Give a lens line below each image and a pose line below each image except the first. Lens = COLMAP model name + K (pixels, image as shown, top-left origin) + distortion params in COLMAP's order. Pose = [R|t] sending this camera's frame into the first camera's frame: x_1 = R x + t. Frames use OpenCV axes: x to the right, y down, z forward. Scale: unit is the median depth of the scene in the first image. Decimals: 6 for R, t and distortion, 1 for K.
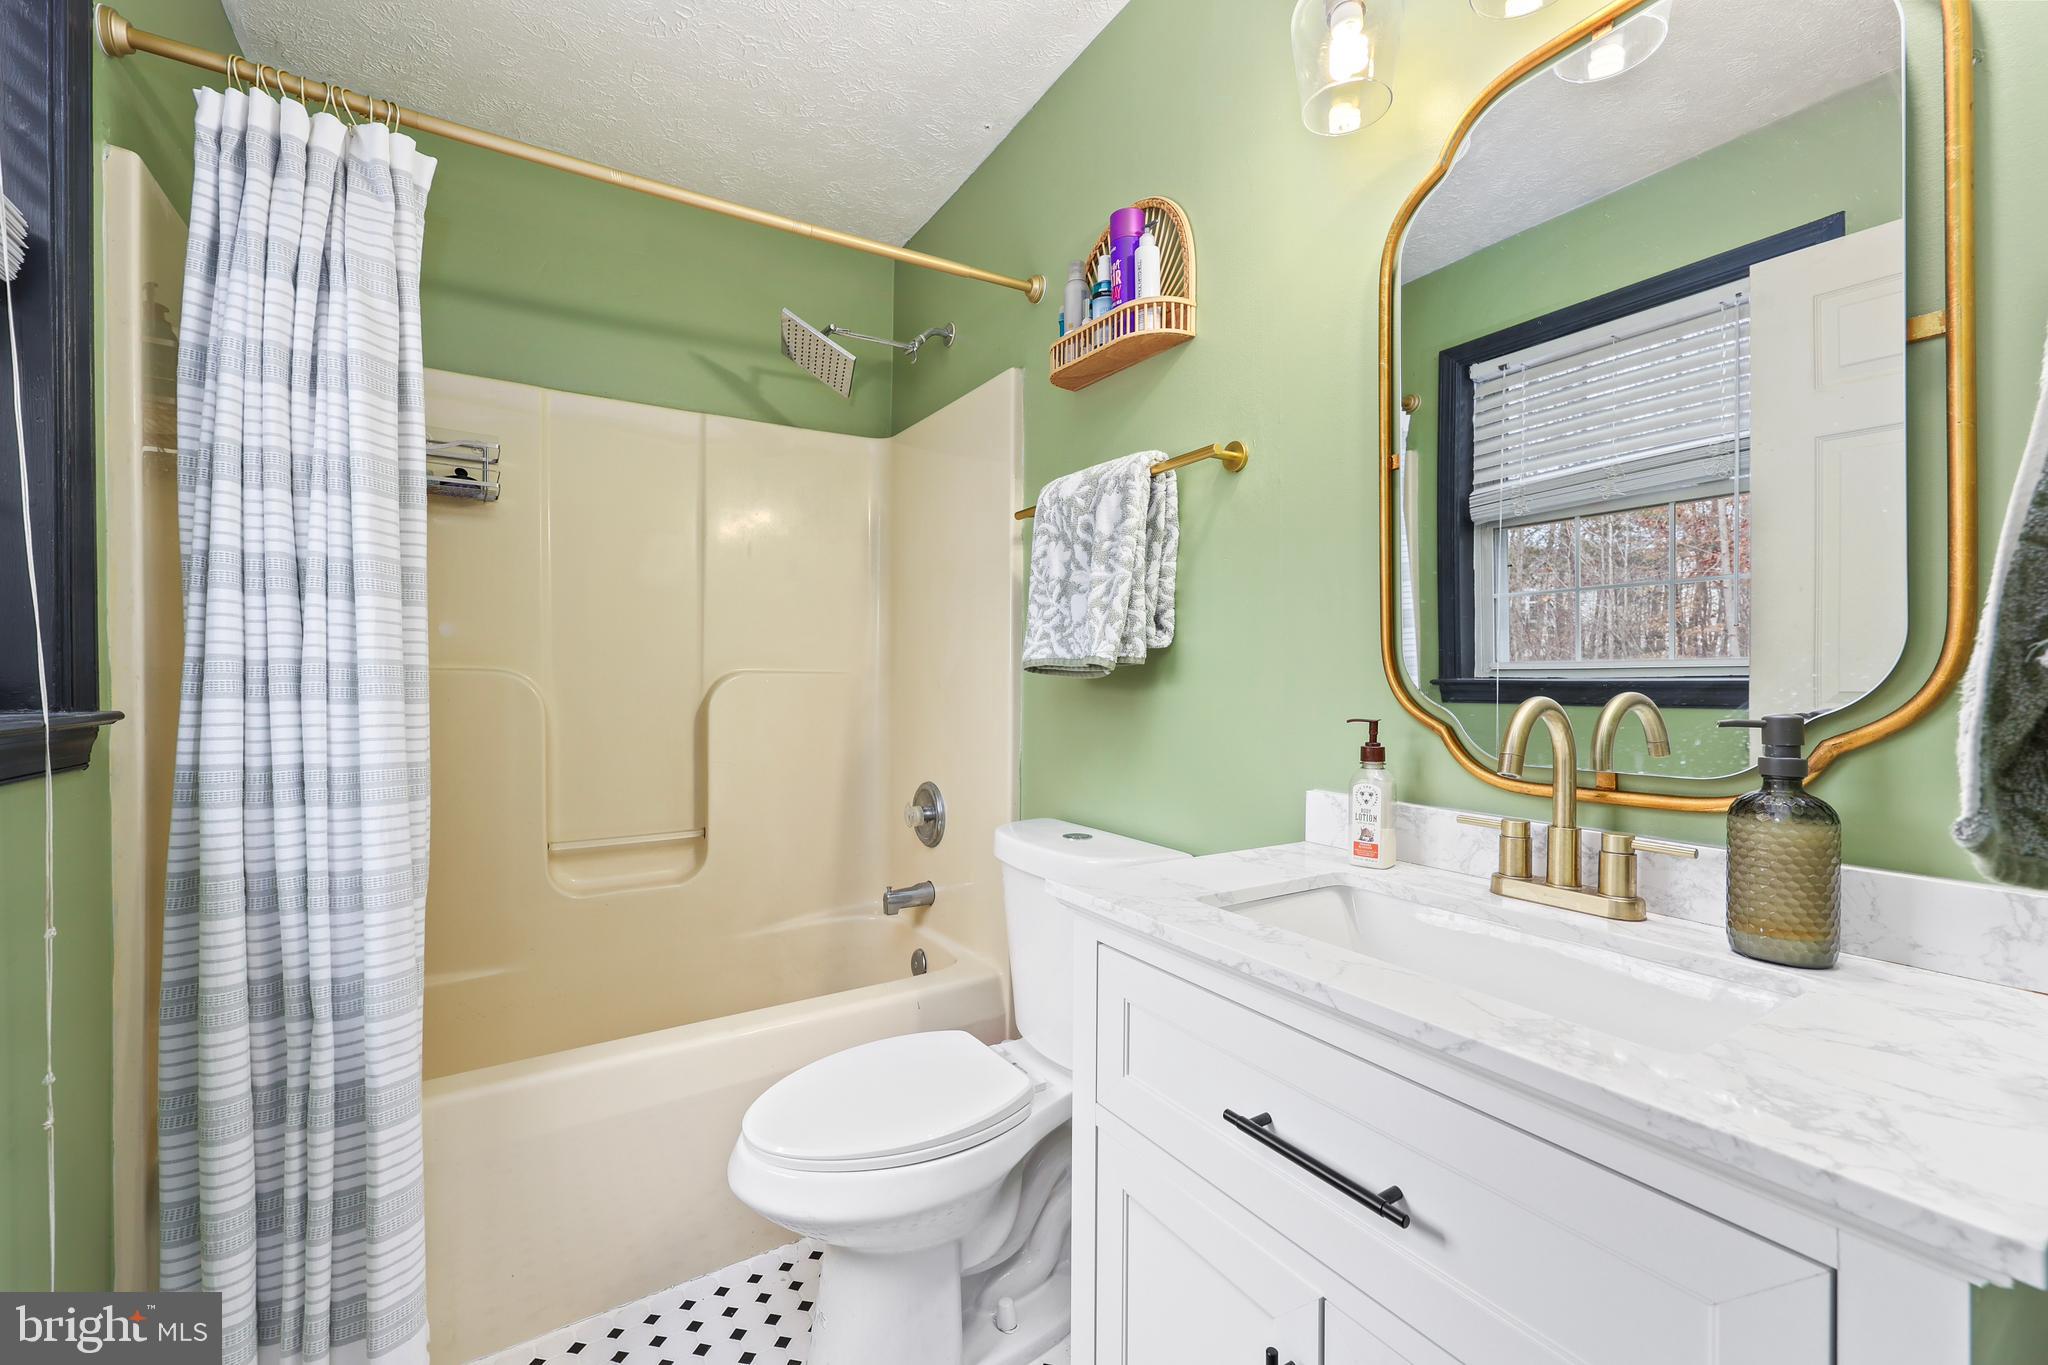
lens RADIAL K [[851.5, 0, 1021.3], [0, 851.5, 684.9], [0, 0, 1]] dist [0.009310, -0.001832]
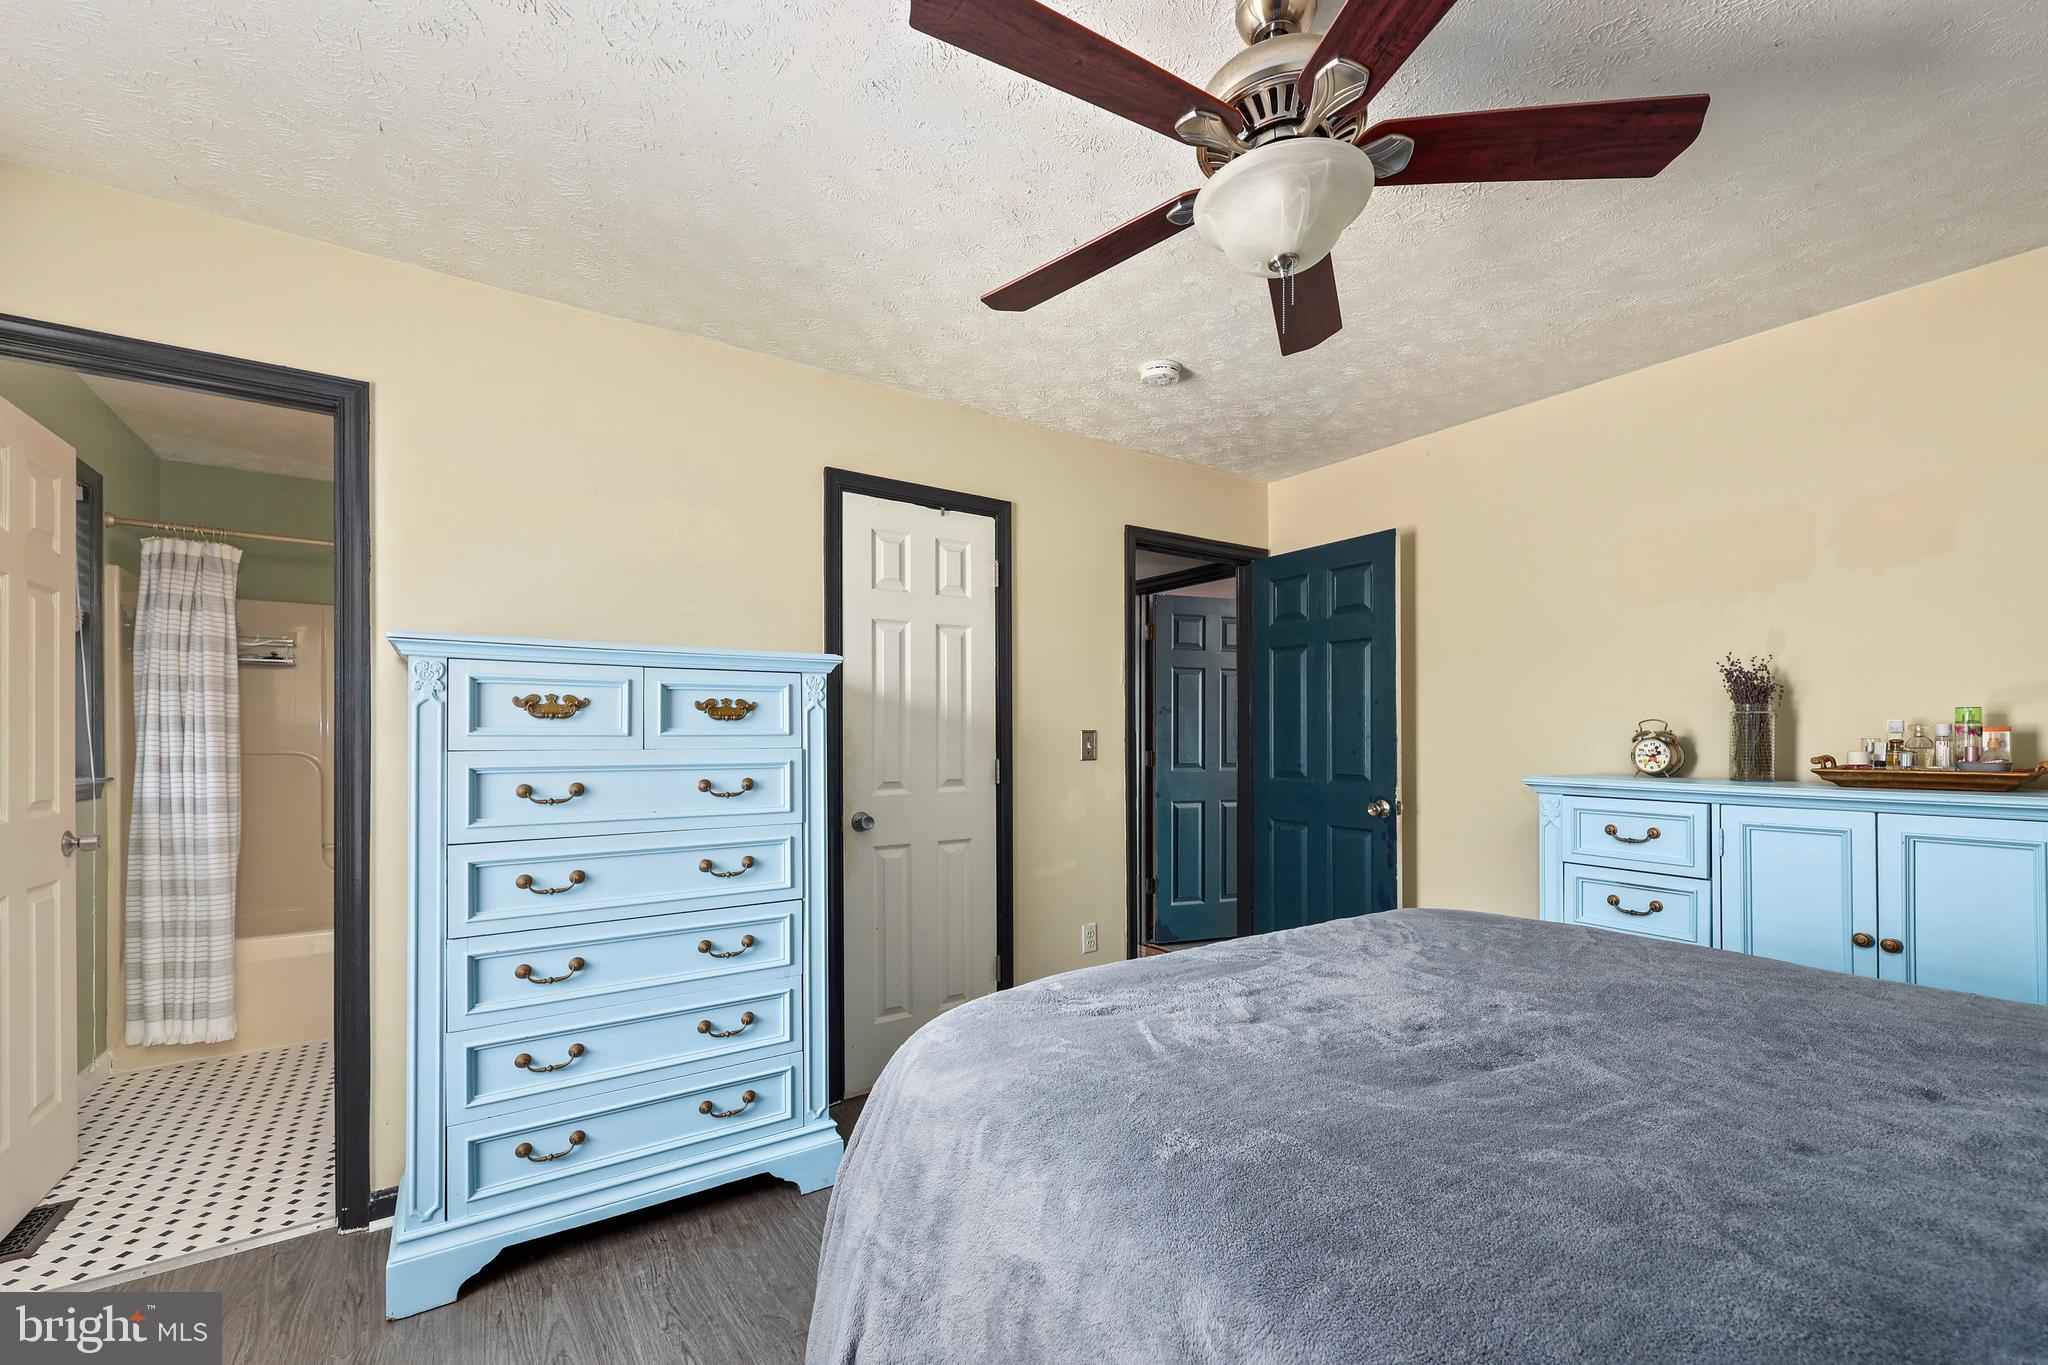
lens RADIAL K [[851.5, 0, 1012.2], [0, 851.5, 731.3], [0, 0, 1]] dist [0.009310, -0.001832]
pose [[0.999712, -0.002108, 0.023887, 1.616949], [0.002152, 0.999996, -0.001813, -0.096135], [-0.023883, 0.001864, 0.999713, -1.664412]]
